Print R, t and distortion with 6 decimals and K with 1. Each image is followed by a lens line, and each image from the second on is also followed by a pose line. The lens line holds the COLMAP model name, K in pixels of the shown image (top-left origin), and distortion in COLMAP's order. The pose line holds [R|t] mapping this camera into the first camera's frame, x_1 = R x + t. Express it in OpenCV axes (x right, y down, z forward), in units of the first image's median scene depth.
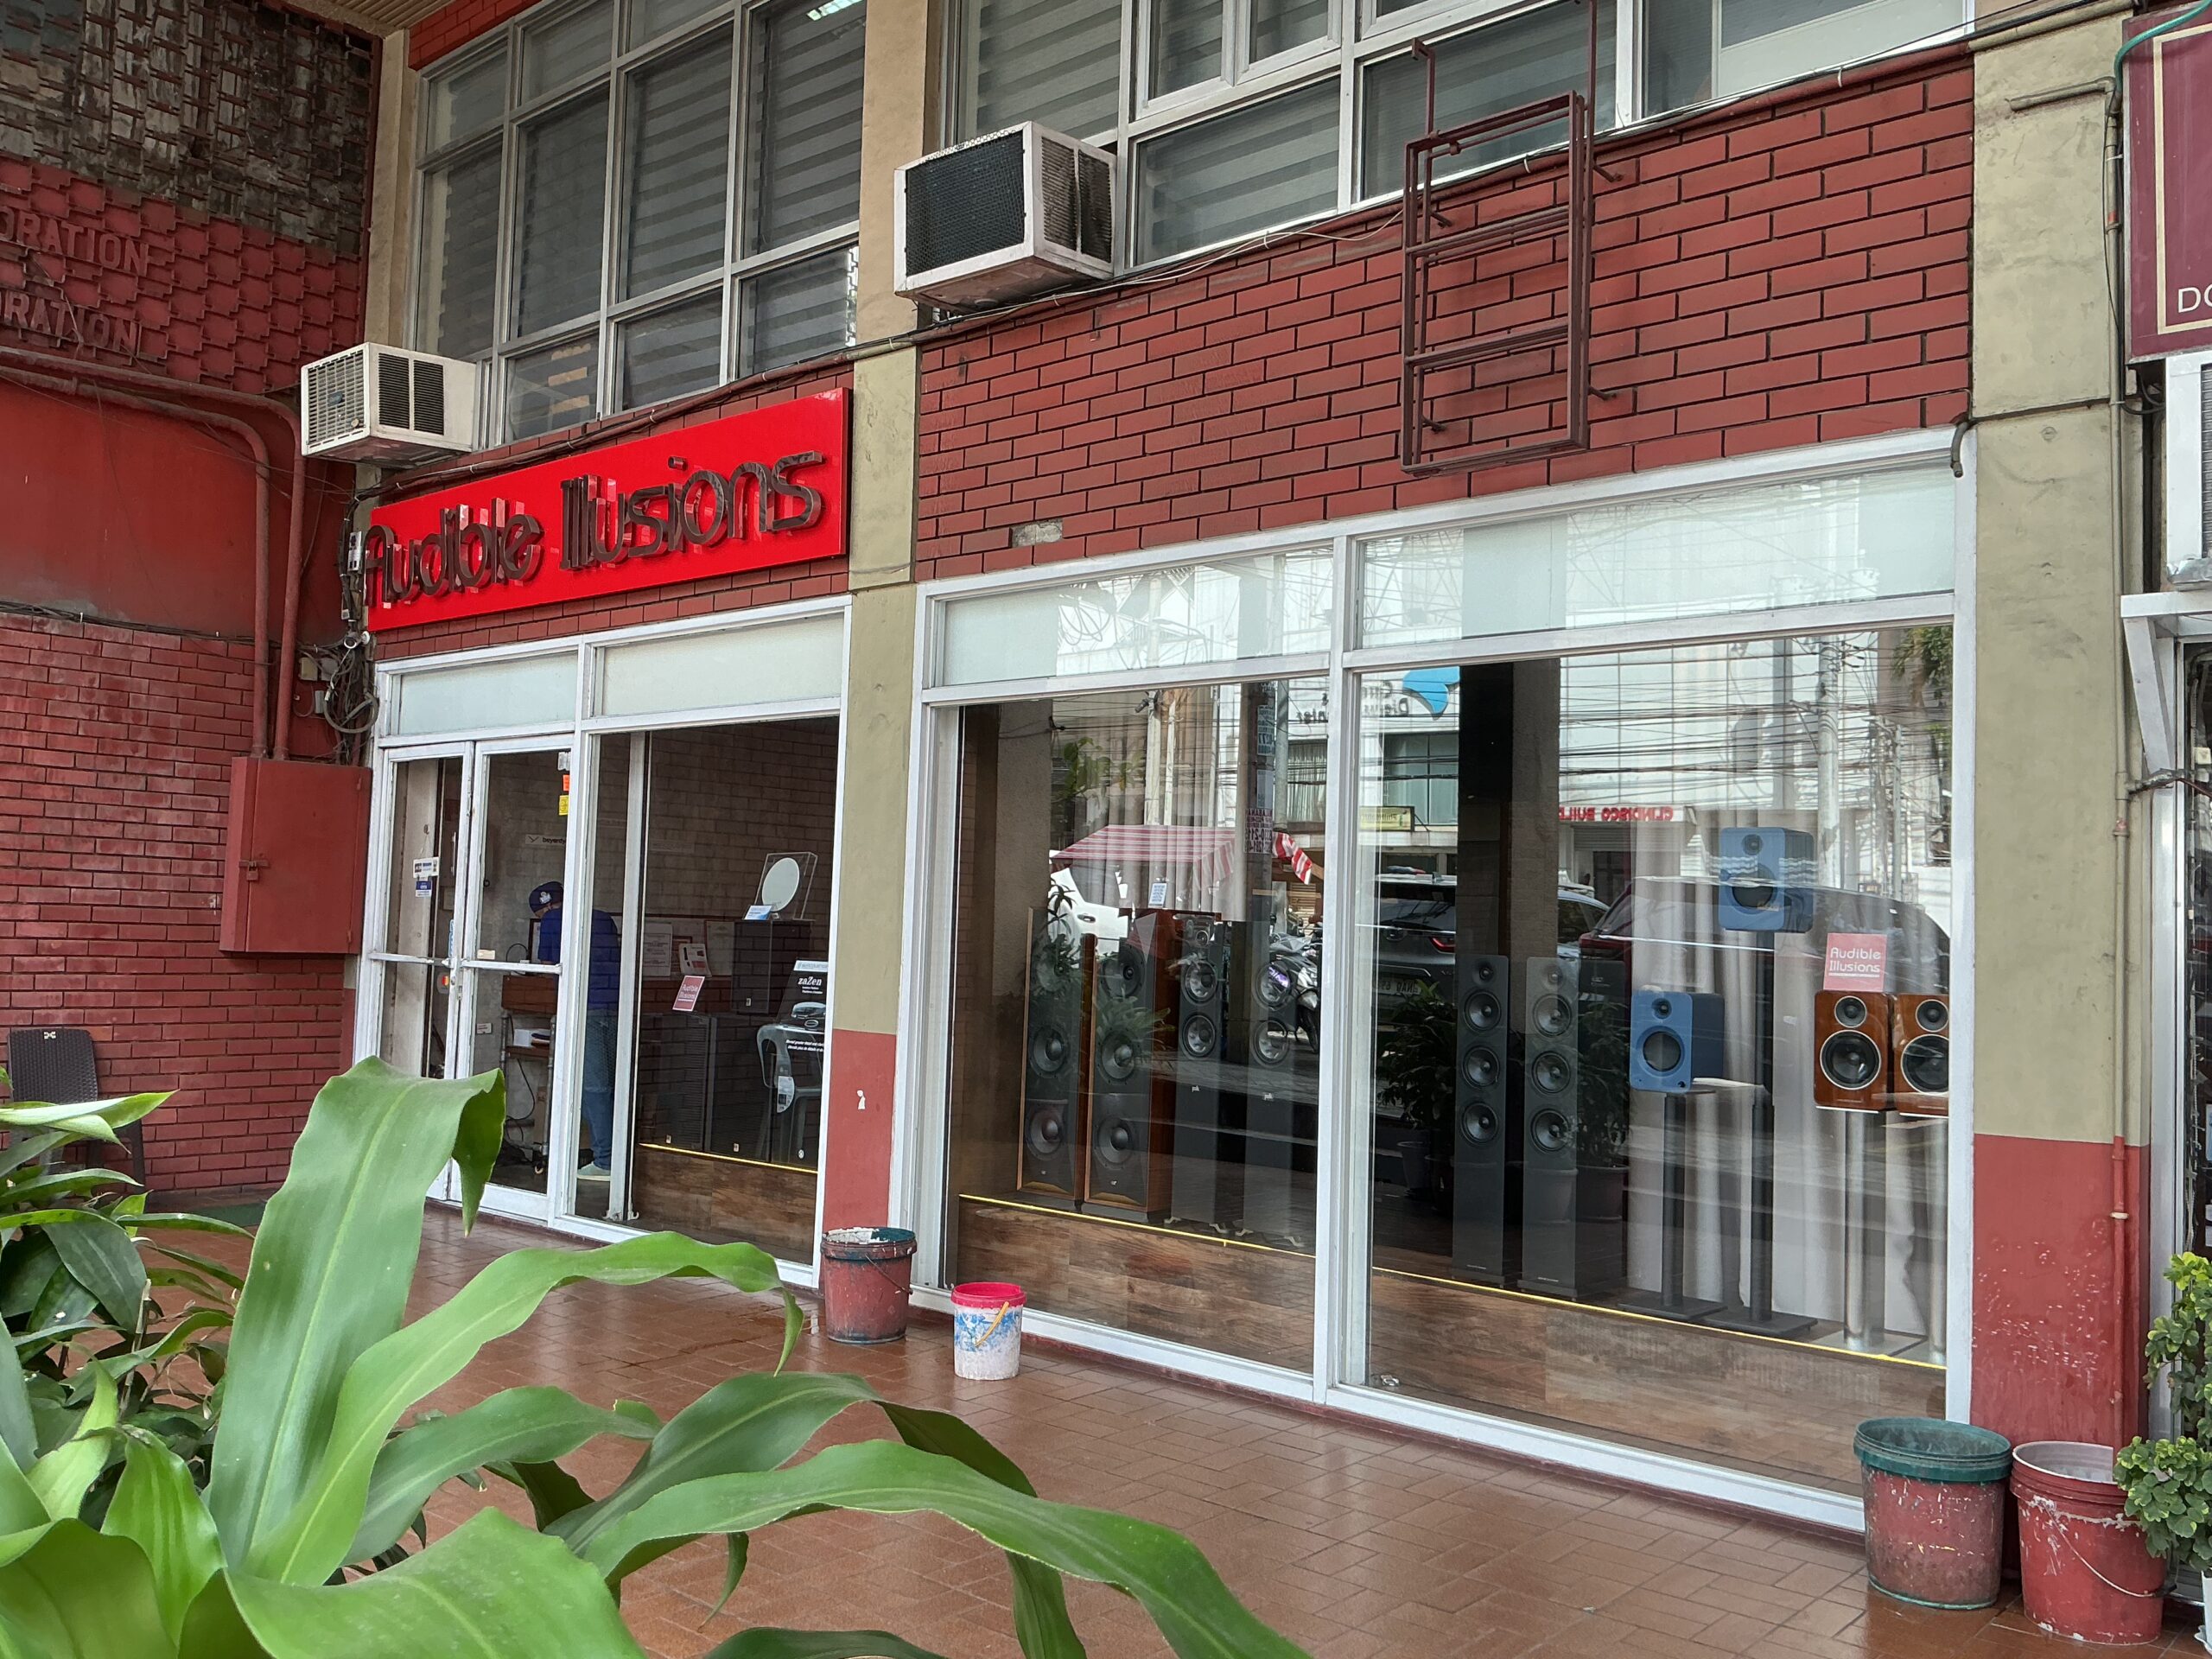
lens RADIAL K [[1865.8, 0, 1102.8], [0, 1865.8, 825.7], [0, 0, 1]] dist [0.031772, -0.055500]
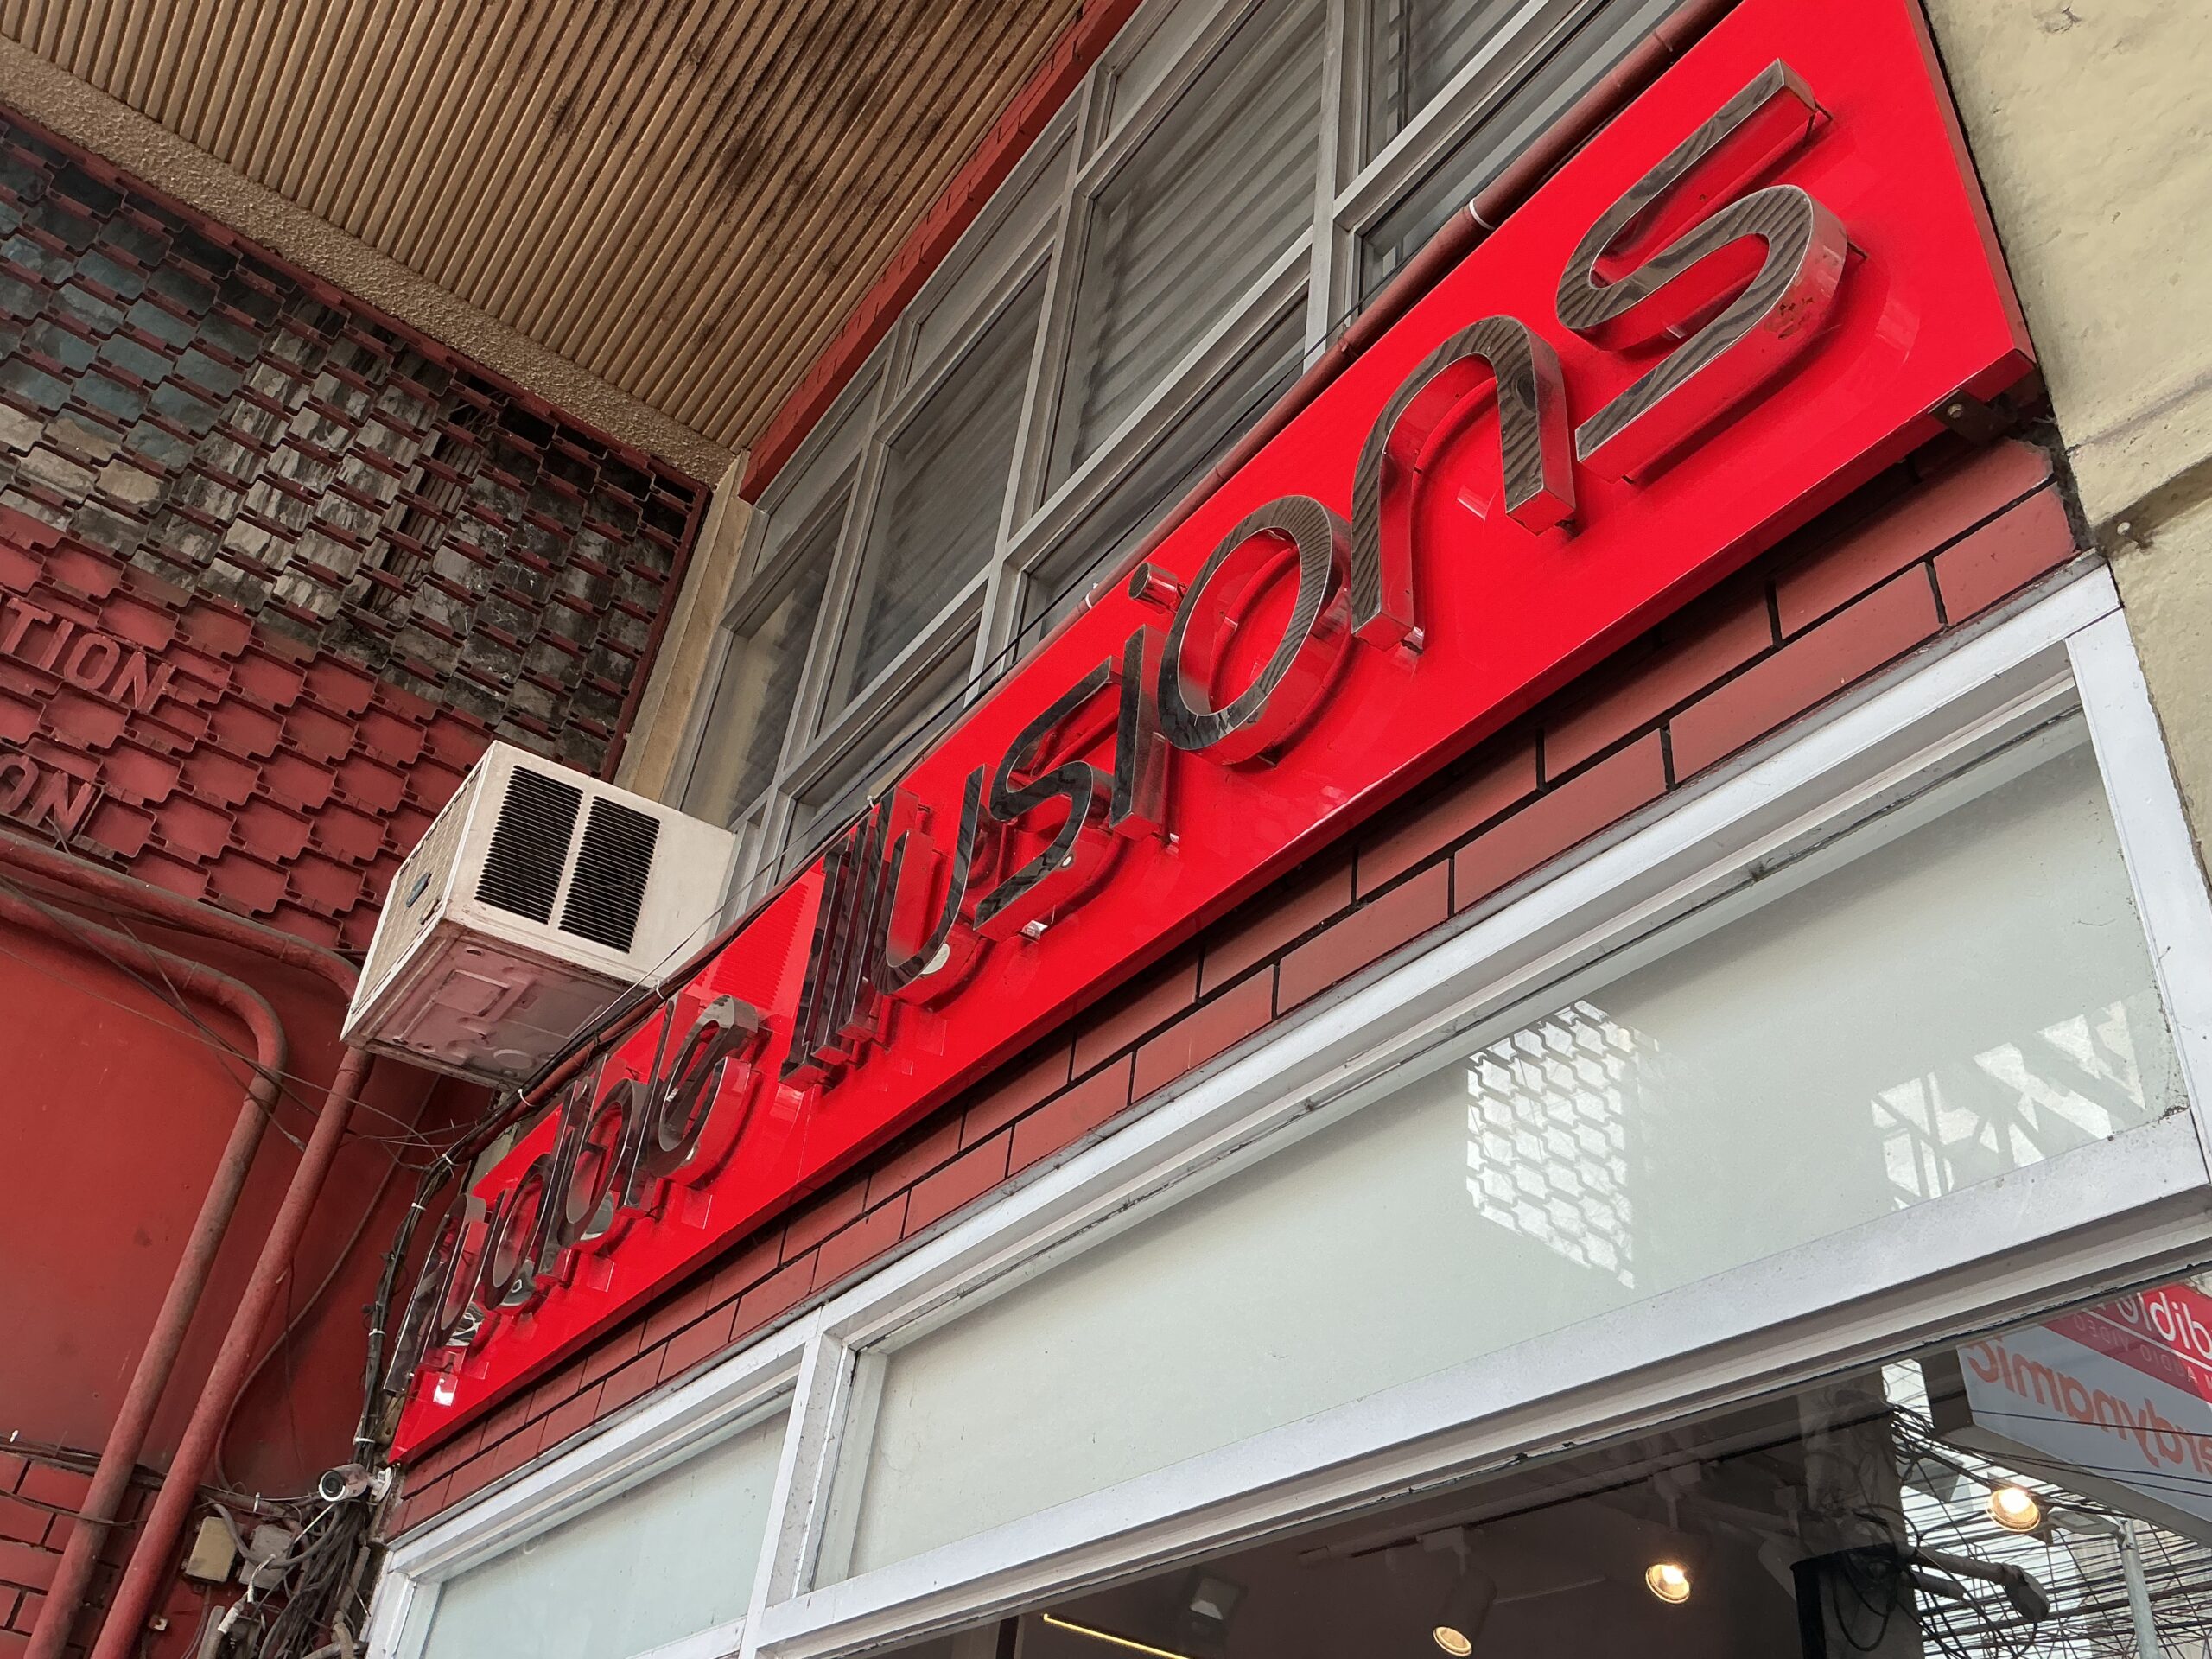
lens RADIAL K [[1834.6, 0, 1102.4], [0, 1834.6, 830.7], [0, 0, 1]] dist [0.132398, -0.256702]
pose [[0.970461, -0.081629, -0.227028, -0.151845], [-0.062922, 0.822813, -0.564818, 0.000583], [0.232907, 0.562419, 0.793372, 0.689454]]
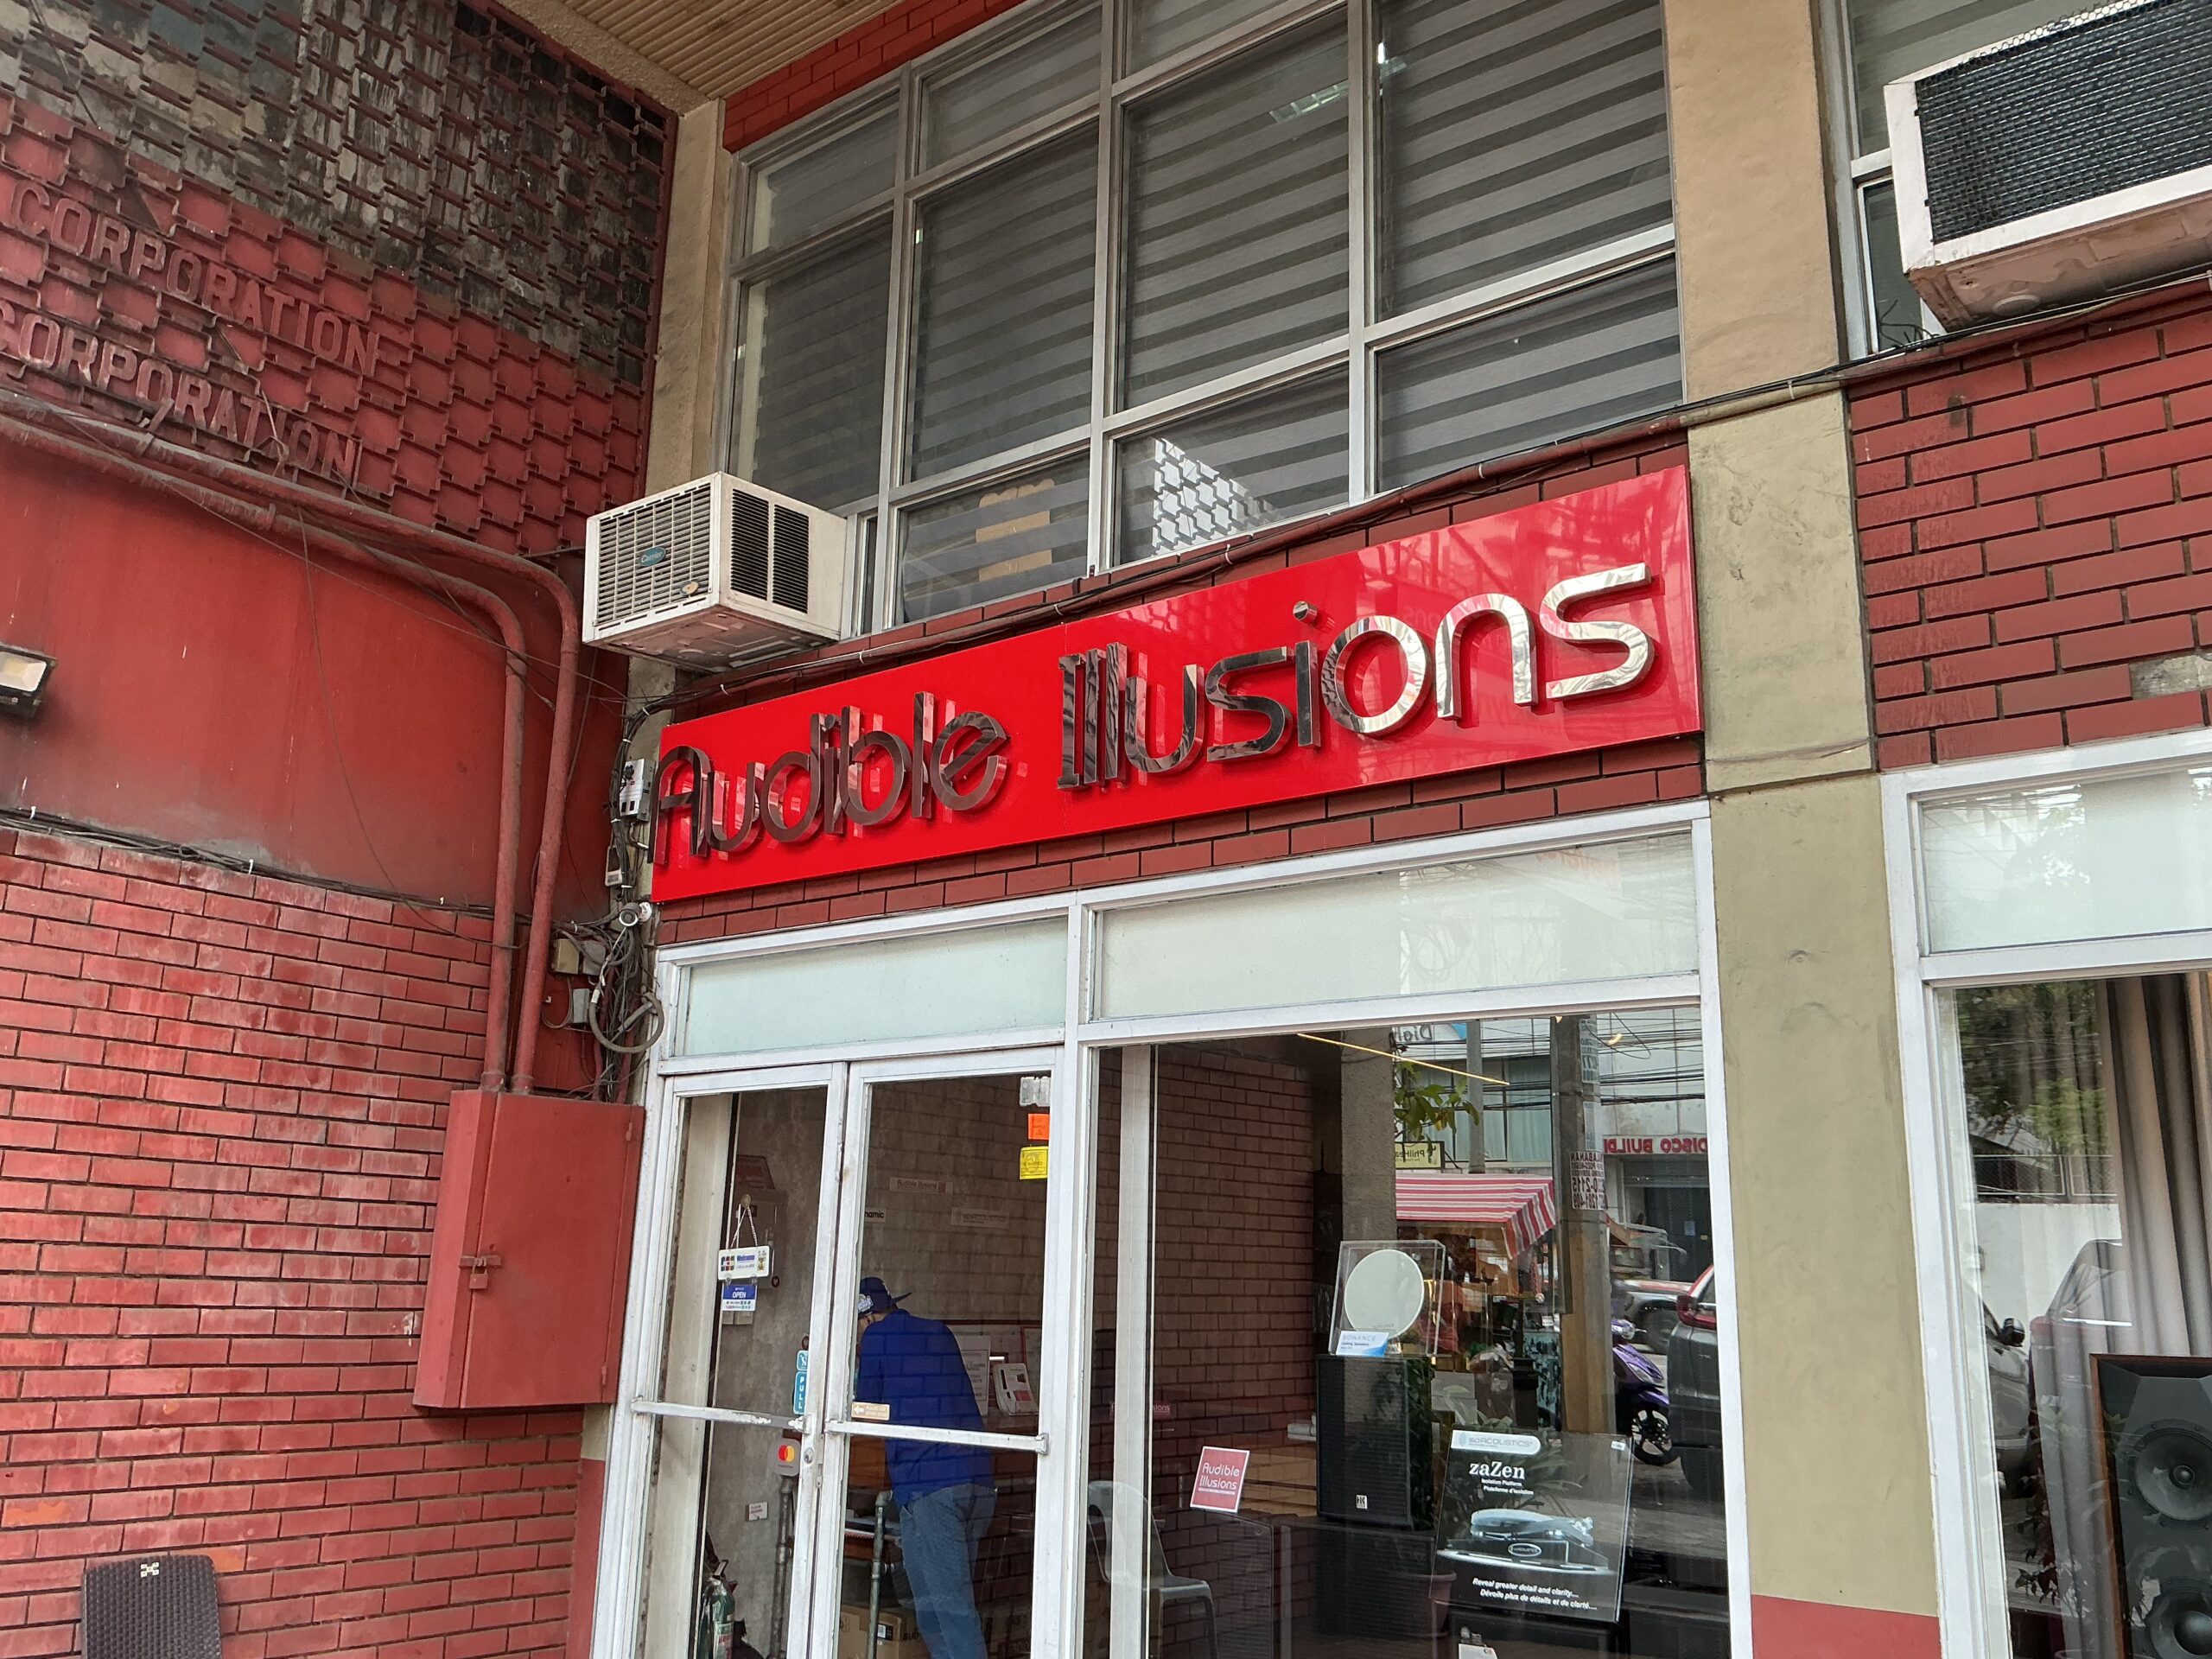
lens RADIAL K [[1834.6, 0, 1102.4], [0, 1834.6, 830.7], [0, 0, 1]] dist [0.132398, -0.256702]
pose [[0.997916, 0.008754, 0.063935, -0.293077], [0.003249, 0.982685, -0.185254, -0.005419], [-0.064450, 0.185075, 0.980609, 0.355126]]
